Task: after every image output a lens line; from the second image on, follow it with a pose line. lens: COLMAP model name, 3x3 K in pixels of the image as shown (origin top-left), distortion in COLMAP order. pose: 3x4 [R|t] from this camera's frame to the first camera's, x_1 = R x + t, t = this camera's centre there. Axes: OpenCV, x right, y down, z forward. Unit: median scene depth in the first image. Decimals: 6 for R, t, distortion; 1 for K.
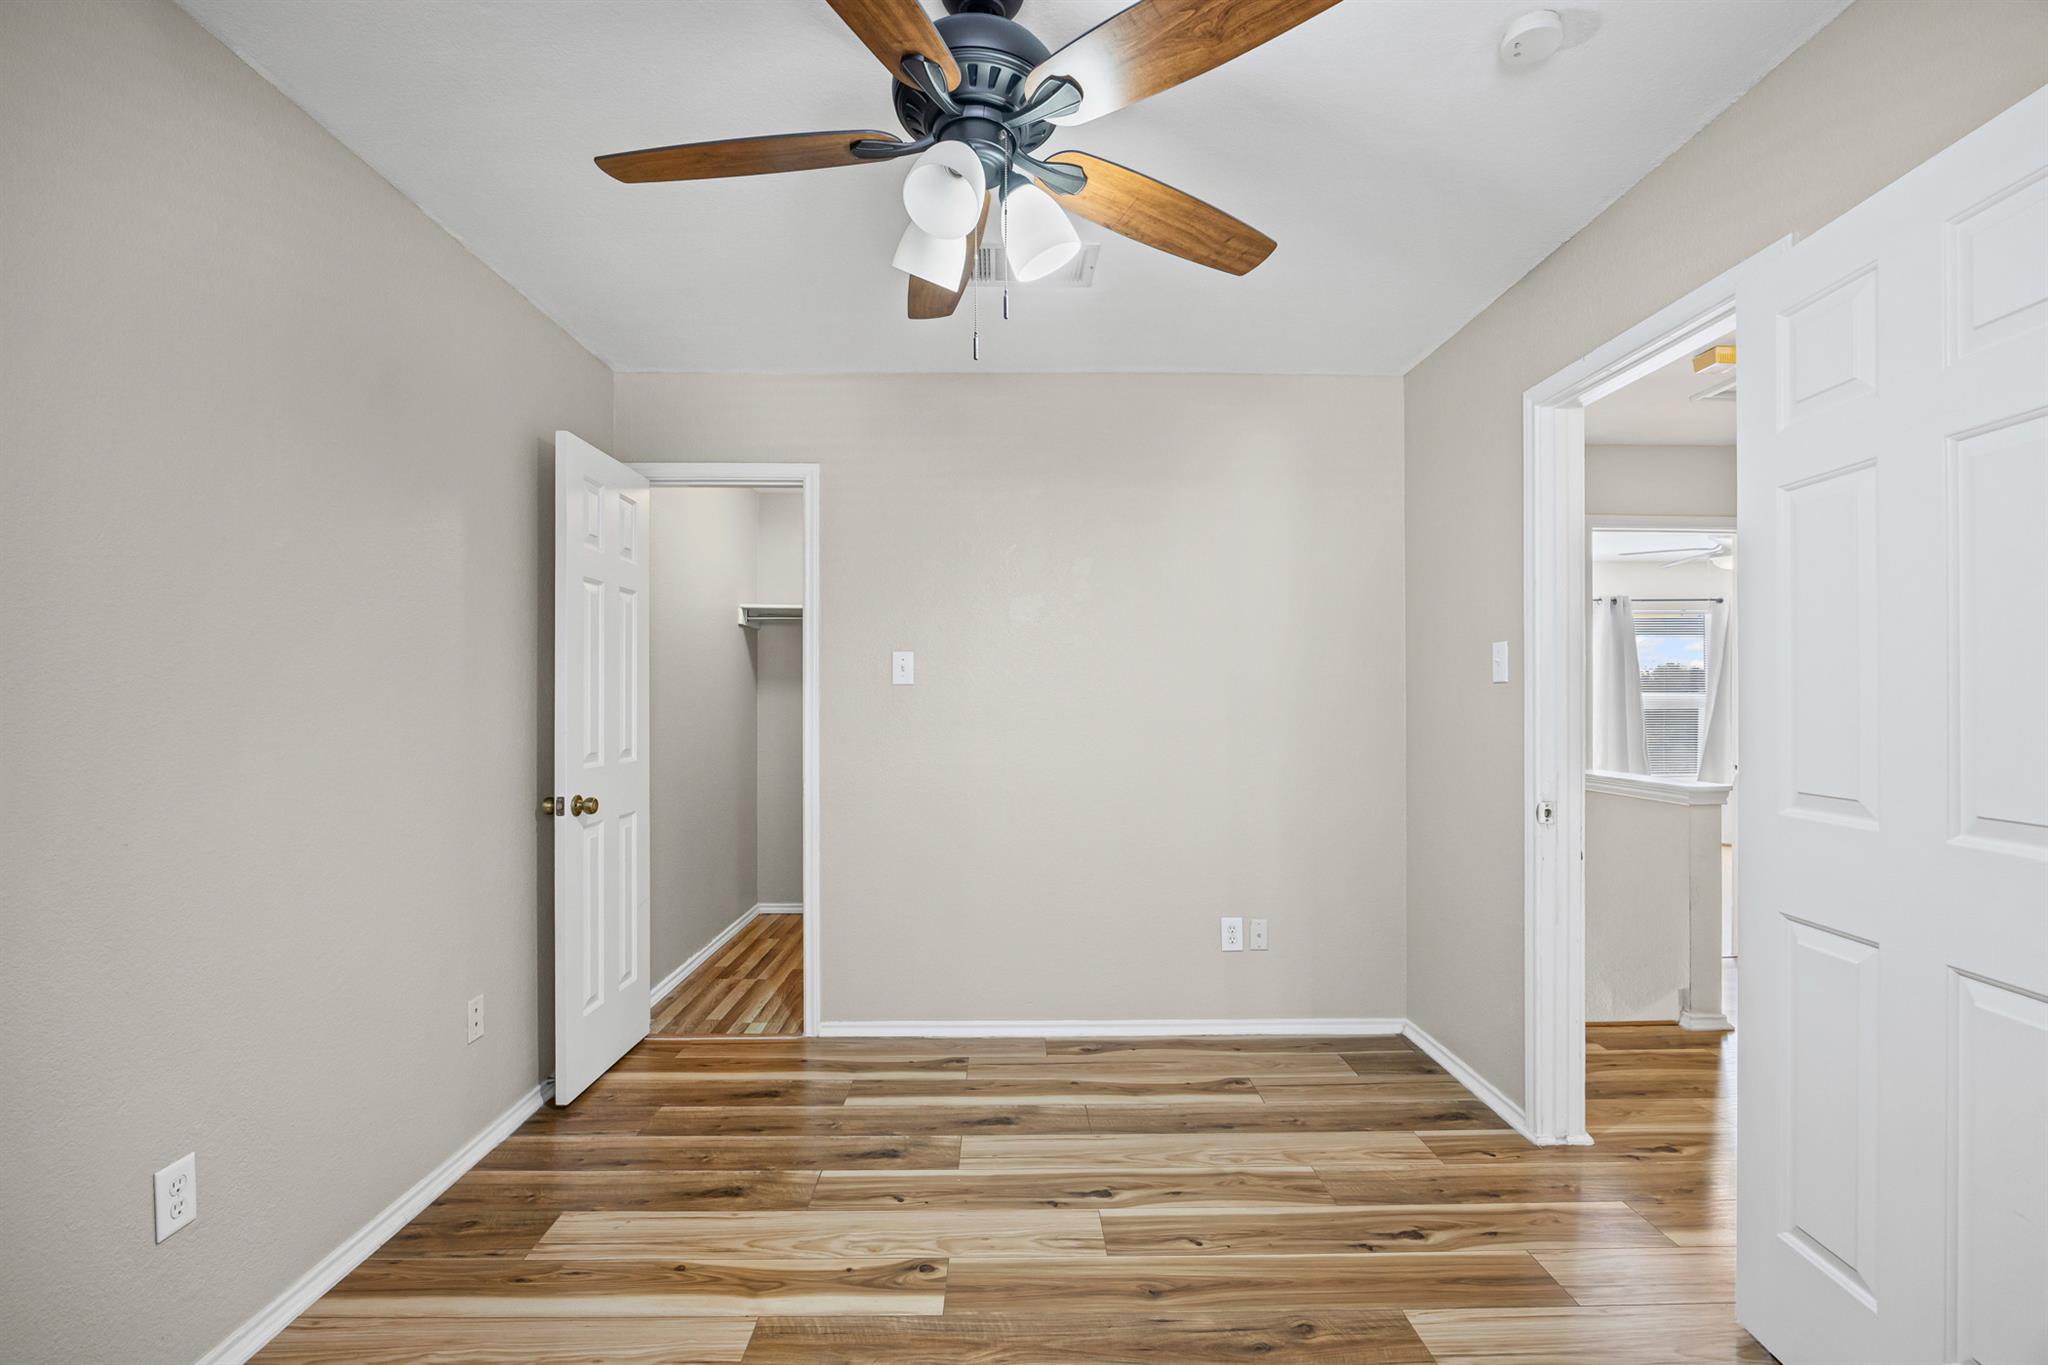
lens RADIAL K [[905.9, 0, 1015.0], [0, 905.9, 697.3], [0, 0, 1]] dist [-0.003040, -0.000344]
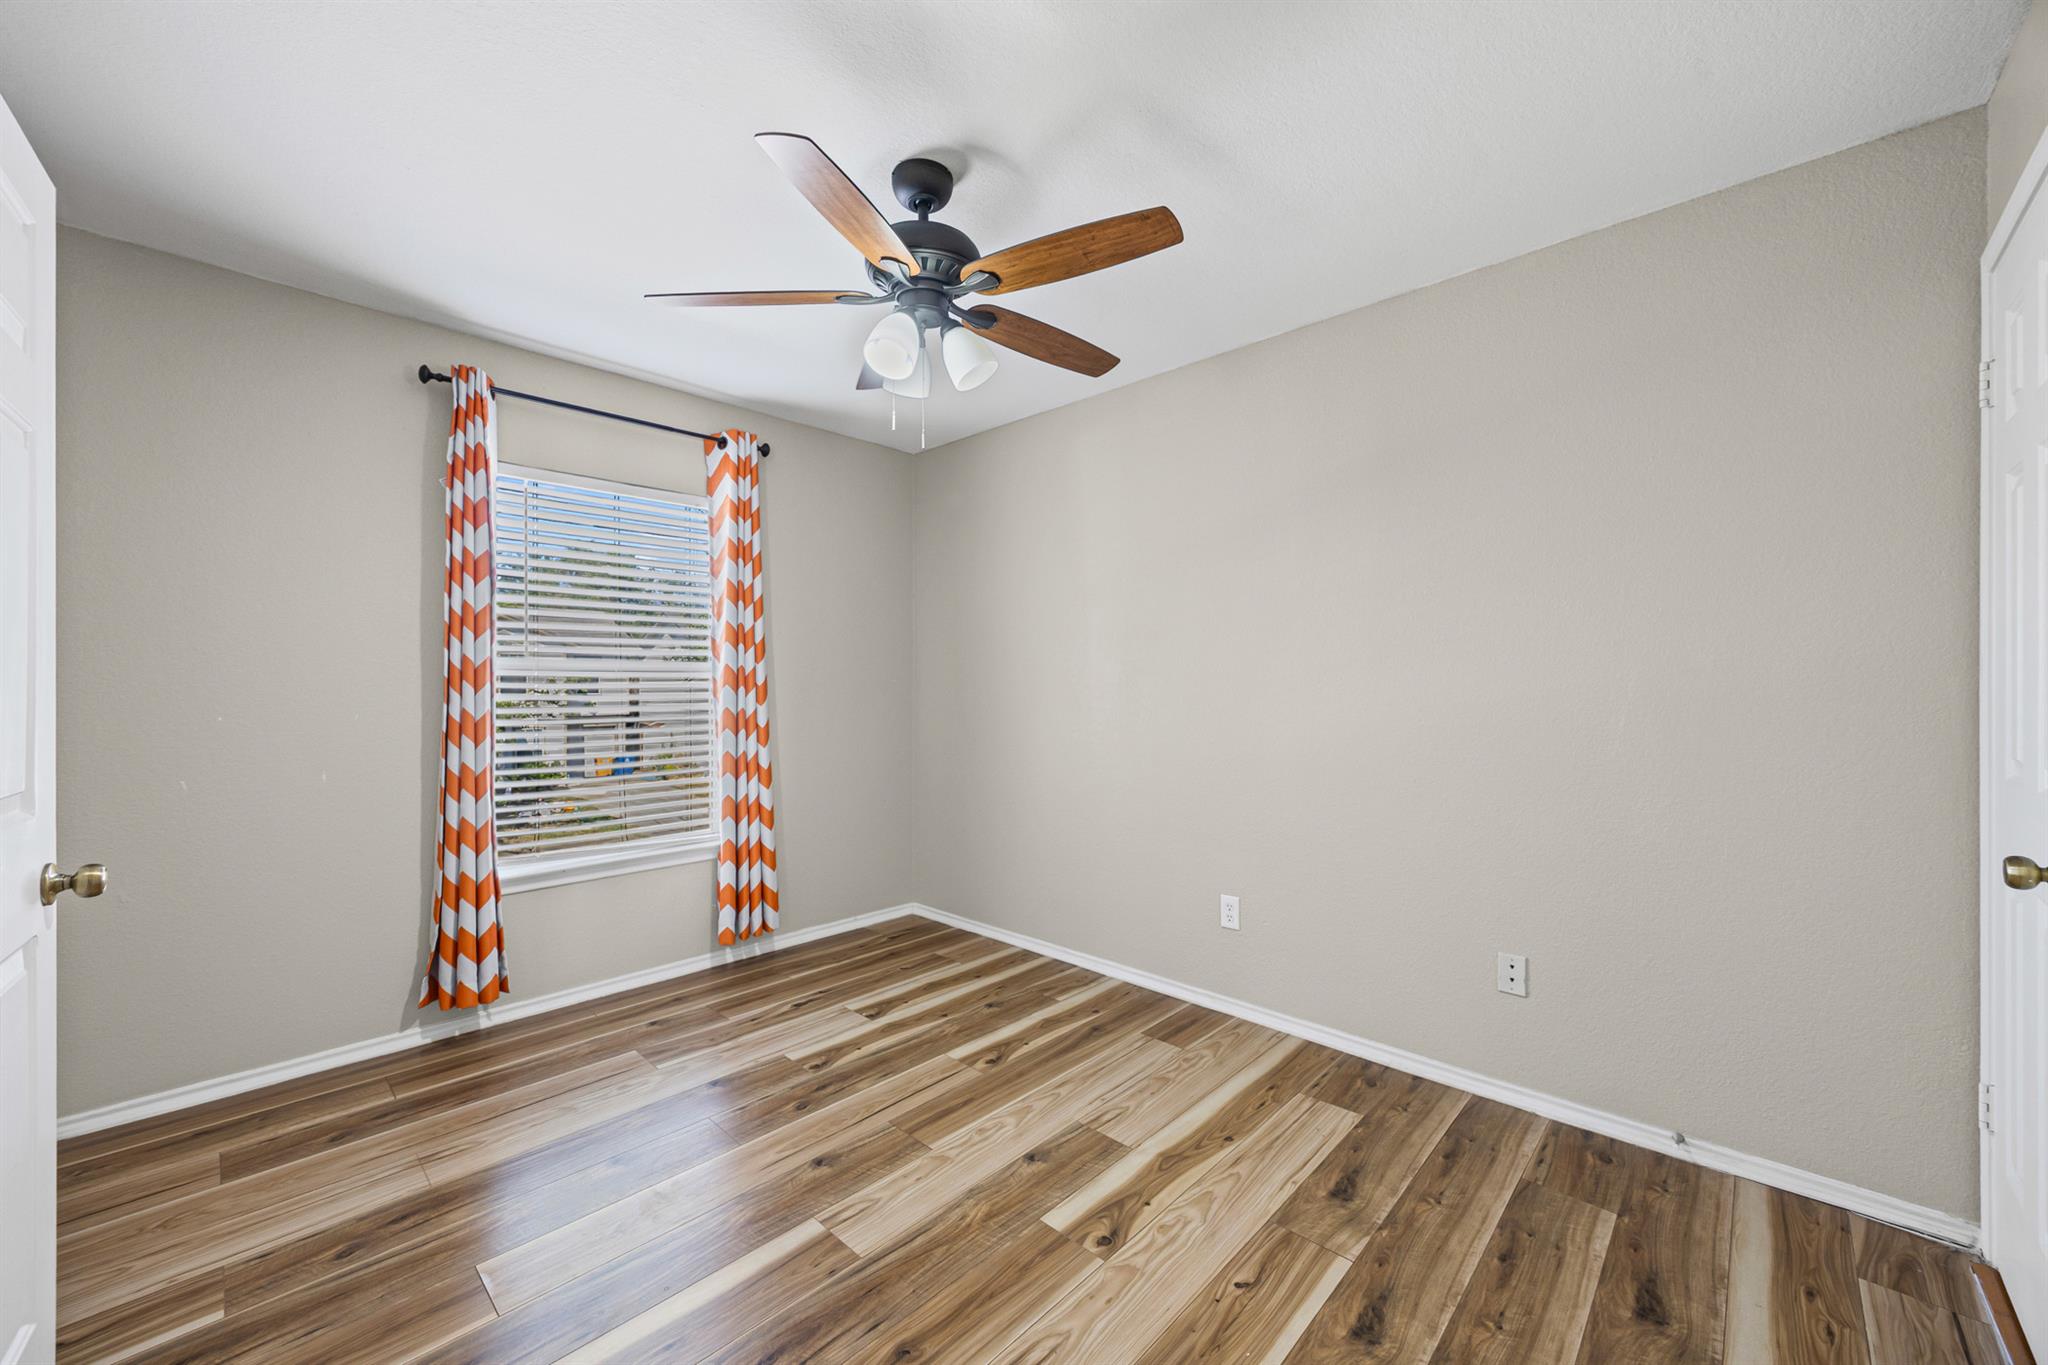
lens RADIAL K [[817.4, 0, 1007.5], [0, 817.4, 685.4], [0, 0, 1]] dist [0.004965, 0.001077]
pose [[-0.721555, 0.001384, -0.692356, 0.600425], [0.010014, 0.999914, -0.008437, 0.027946], [0.692285, -0.013021, -0.721507, 1.581992]]
